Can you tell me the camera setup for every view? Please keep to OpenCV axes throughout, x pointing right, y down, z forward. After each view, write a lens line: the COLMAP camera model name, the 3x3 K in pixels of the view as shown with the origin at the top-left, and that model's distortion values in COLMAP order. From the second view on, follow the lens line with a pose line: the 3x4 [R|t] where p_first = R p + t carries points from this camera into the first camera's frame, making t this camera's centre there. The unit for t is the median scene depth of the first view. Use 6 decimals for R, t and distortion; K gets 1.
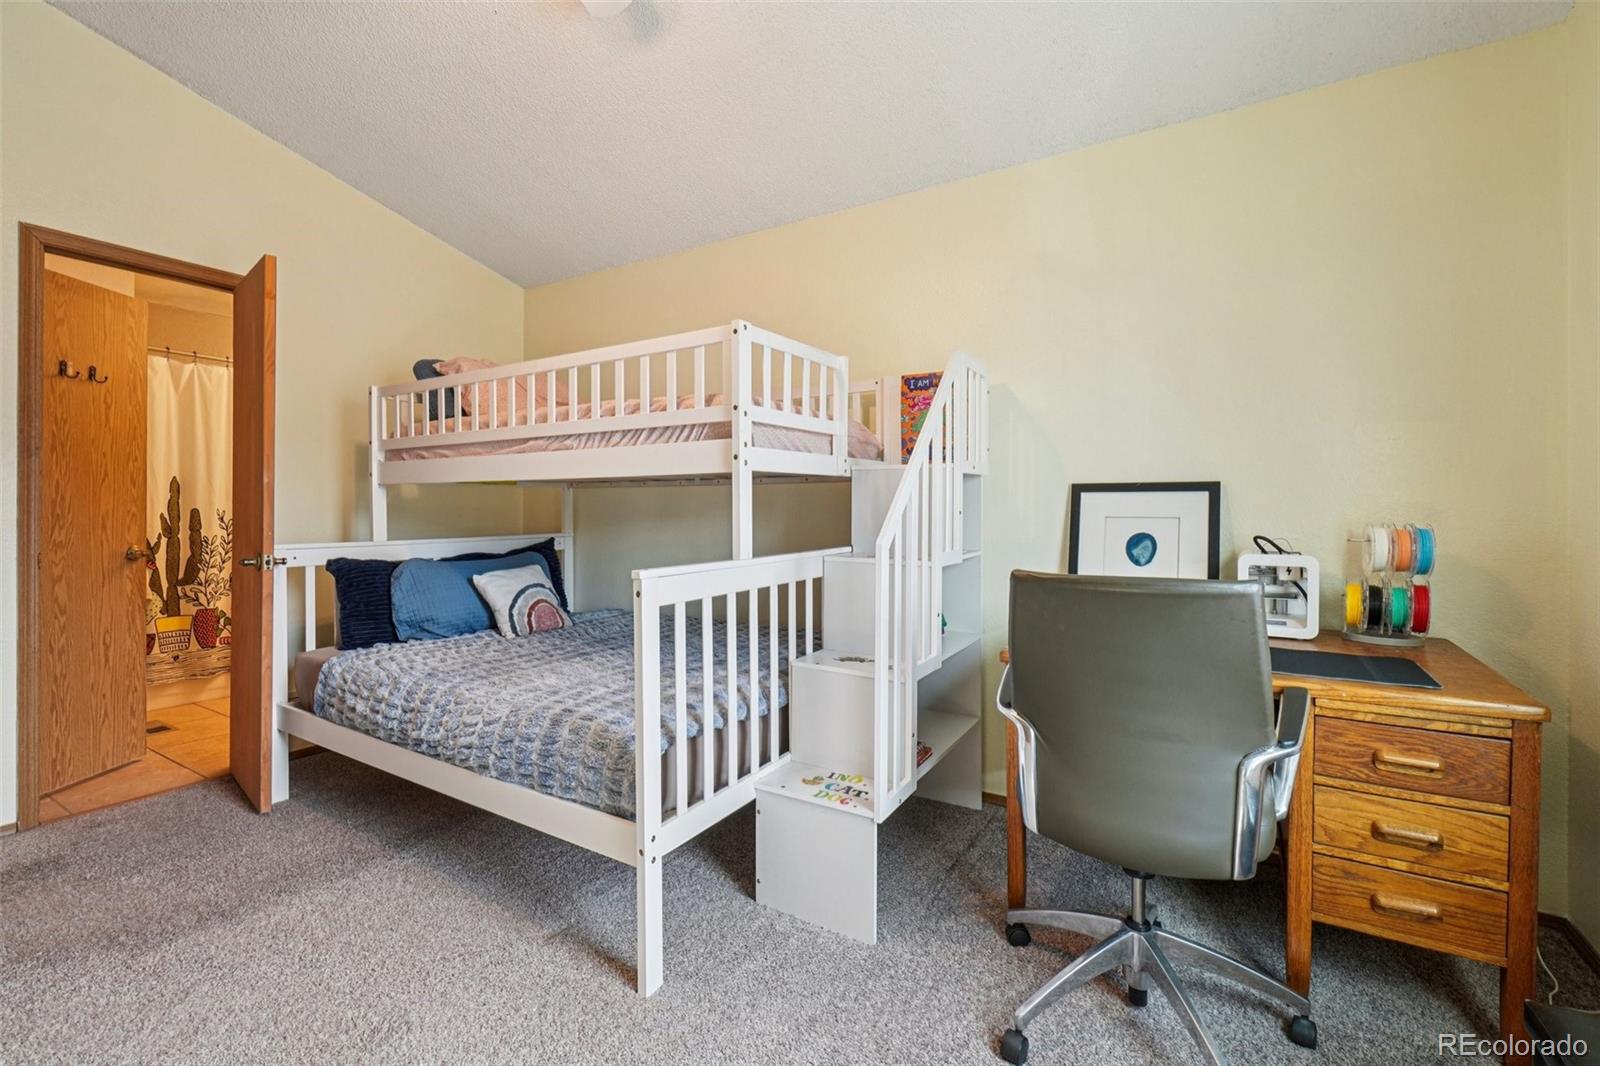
lens RADIAL K [[699.8, 0, 798.0], [0, 699.8, 518.7], [0, 0, 1]] dist [-0.000018, -0.000416]
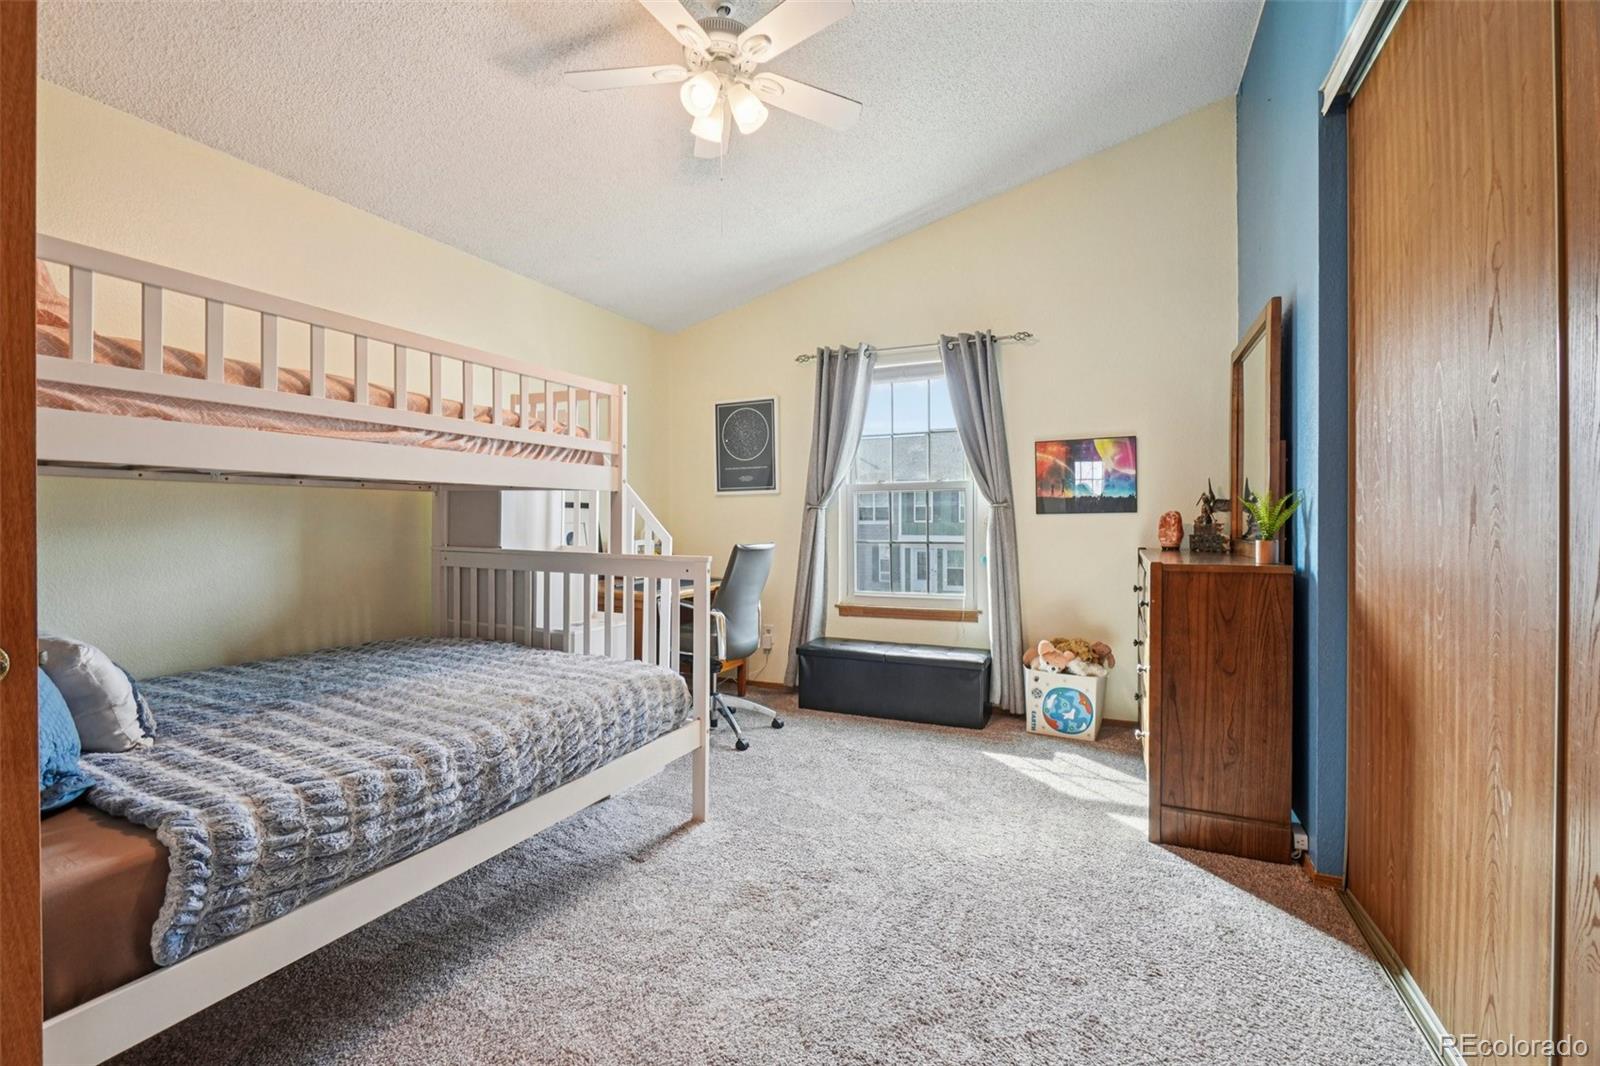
lens RADIAL K [[699.8, 0, 798.0], [0, 699.8, 518.7], [0, 0, 1]] dist [-0.000018, -0.000416]
pose [[-0.125765, 0.000931, 0.992060, -1.283318], [0.008636, 0.999963, 0.000156, -0.008710], [-0.992023, 0.008588, -0.125768, 0.690217]]
